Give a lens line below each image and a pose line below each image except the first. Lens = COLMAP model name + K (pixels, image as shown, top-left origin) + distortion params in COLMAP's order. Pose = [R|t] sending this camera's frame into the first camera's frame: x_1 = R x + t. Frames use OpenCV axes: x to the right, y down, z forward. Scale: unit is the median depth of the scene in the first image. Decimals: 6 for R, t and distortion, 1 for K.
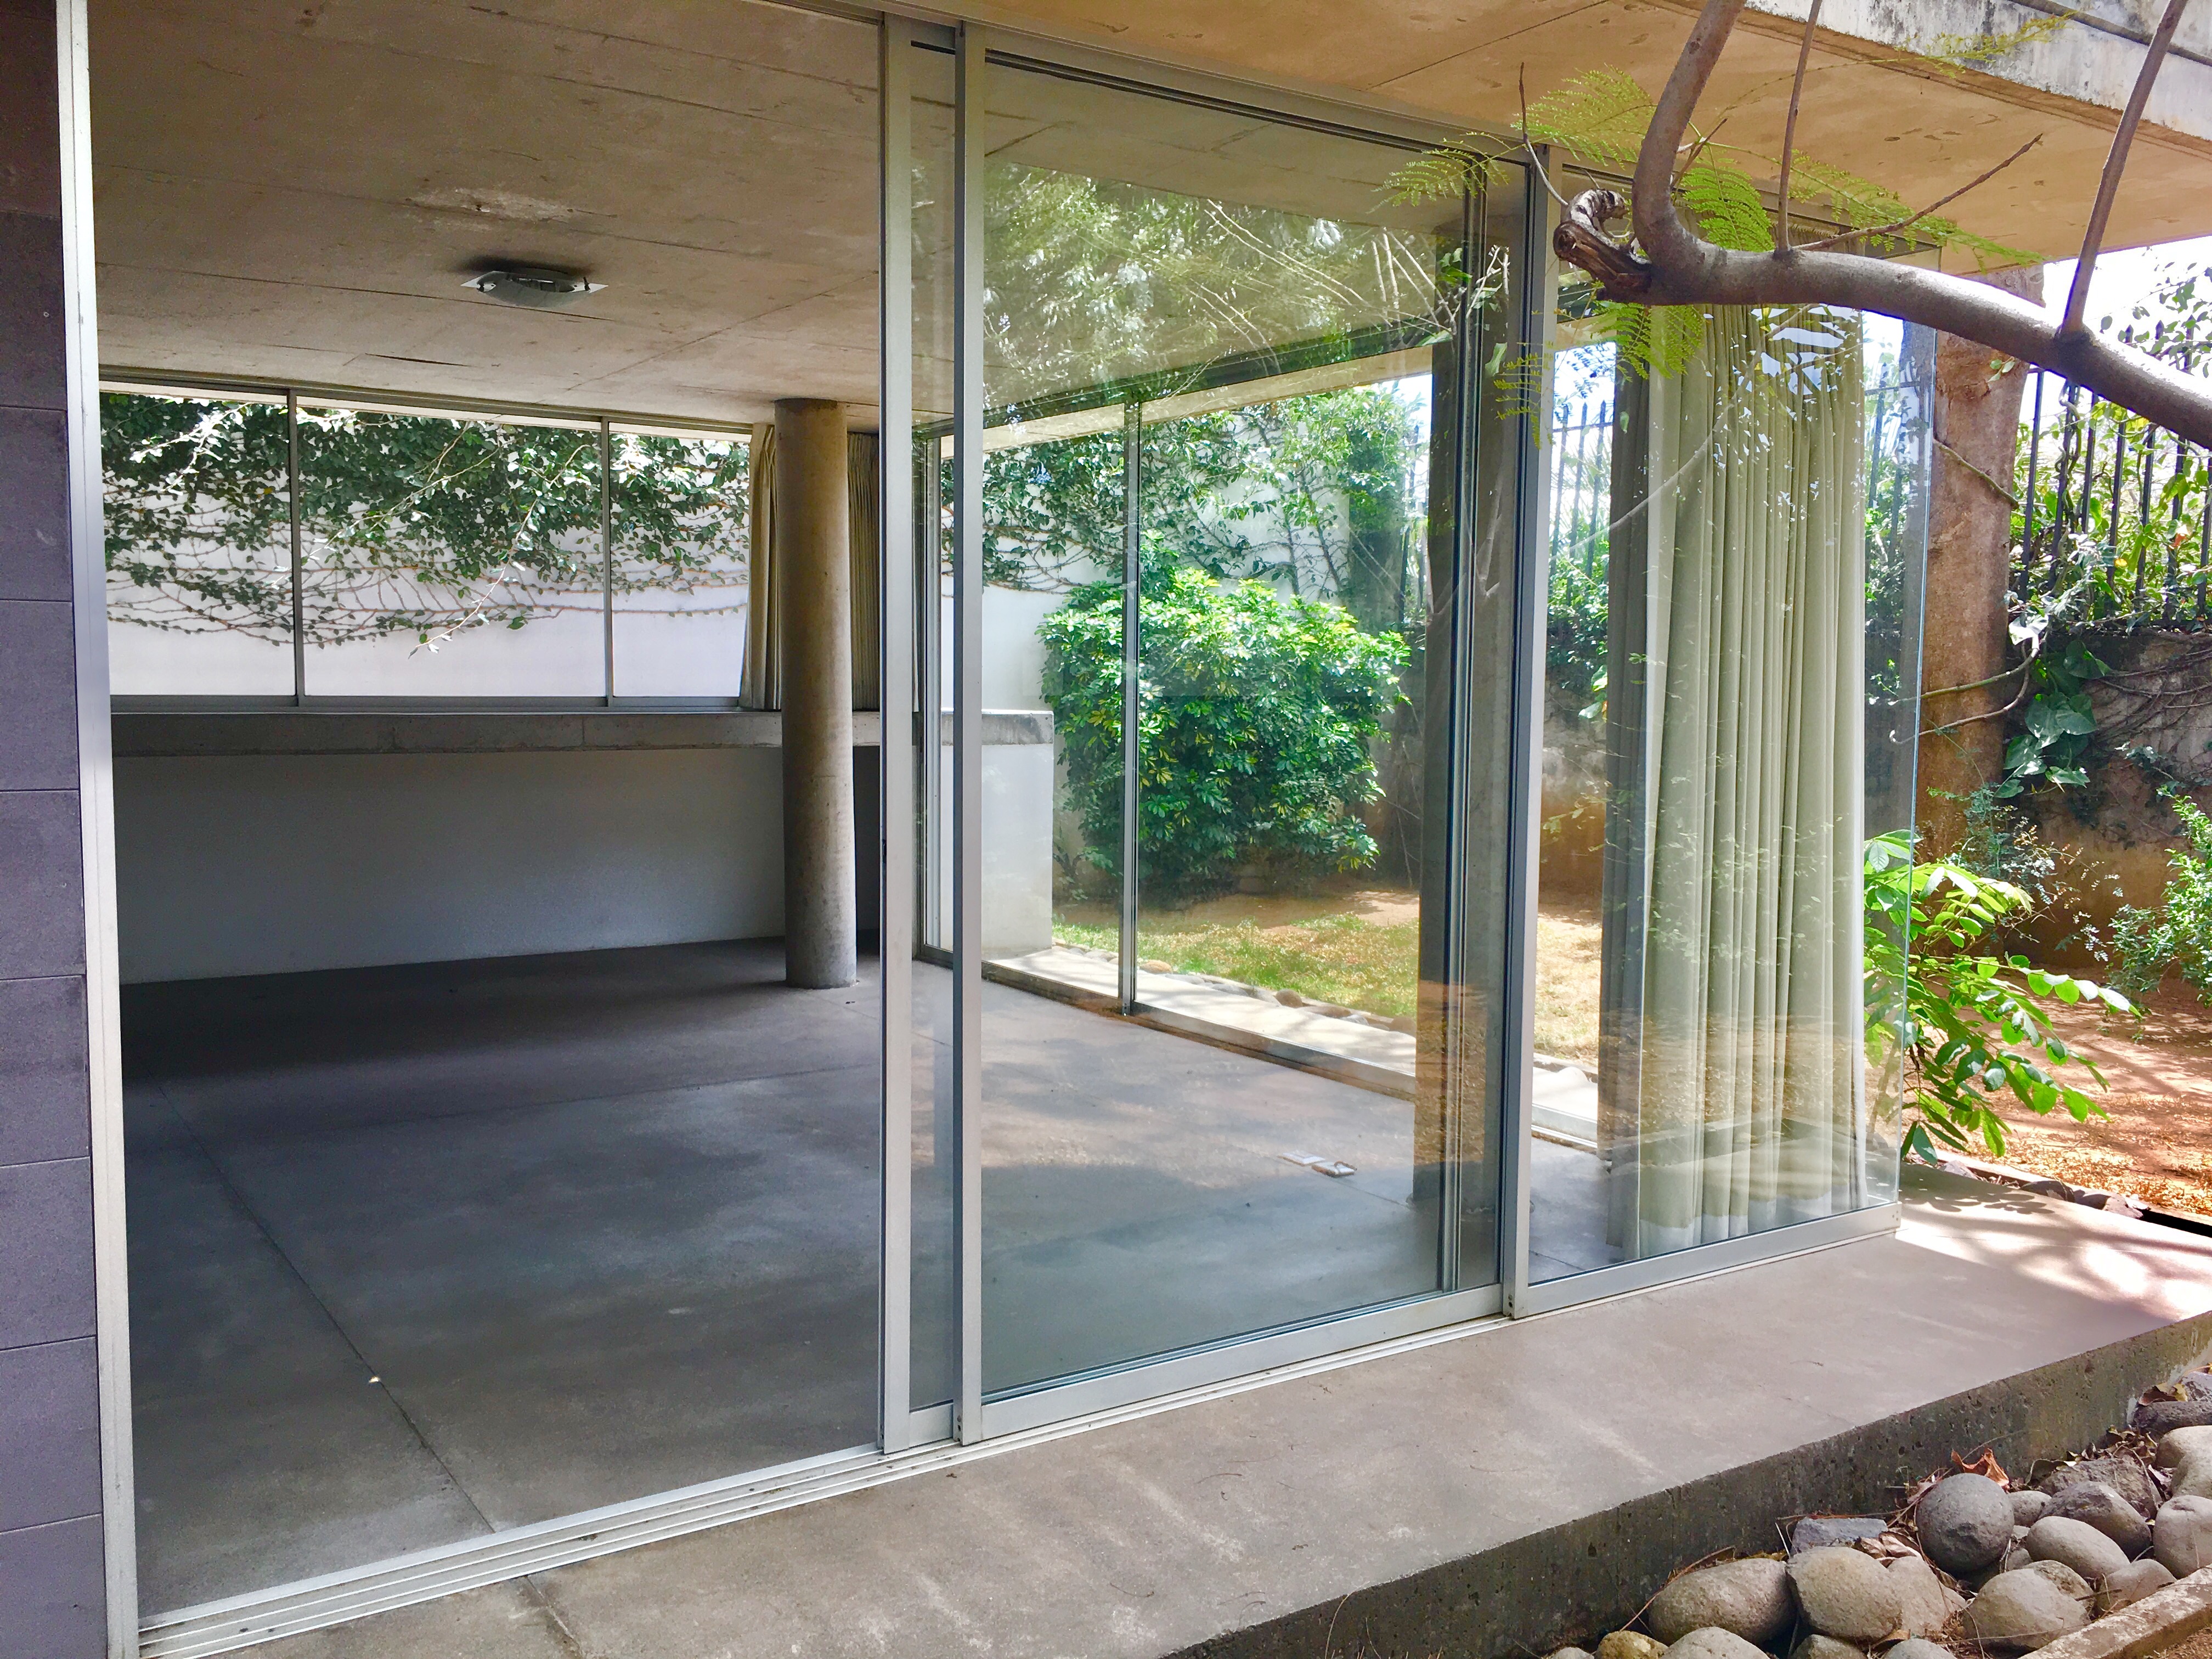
lens RADIAL K [[1887.2, 0, 1115.3], [0, 1887.2, 826.8], [0, 0, 1]] dist [0.067266, -0.059519]
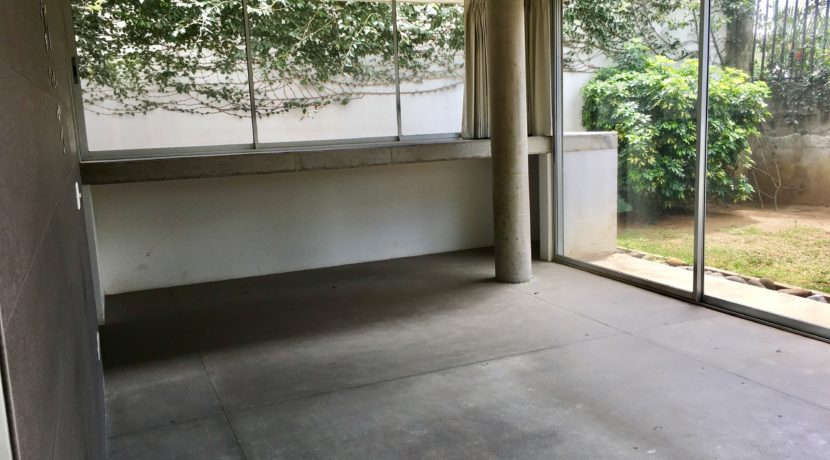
lens RADIAL K [[693.5, 0, 414.7], [0, 693.5, 230.3], [0, 0, 1]] dist [0.048309, 0.000918]
pose [[0.985729, -0.024198, -0.166594, -0.112686], [0.038212, 0.995946, 0.081435, -0.024516], [0.163948, -0.086639, 0.982657, 0.236792]]
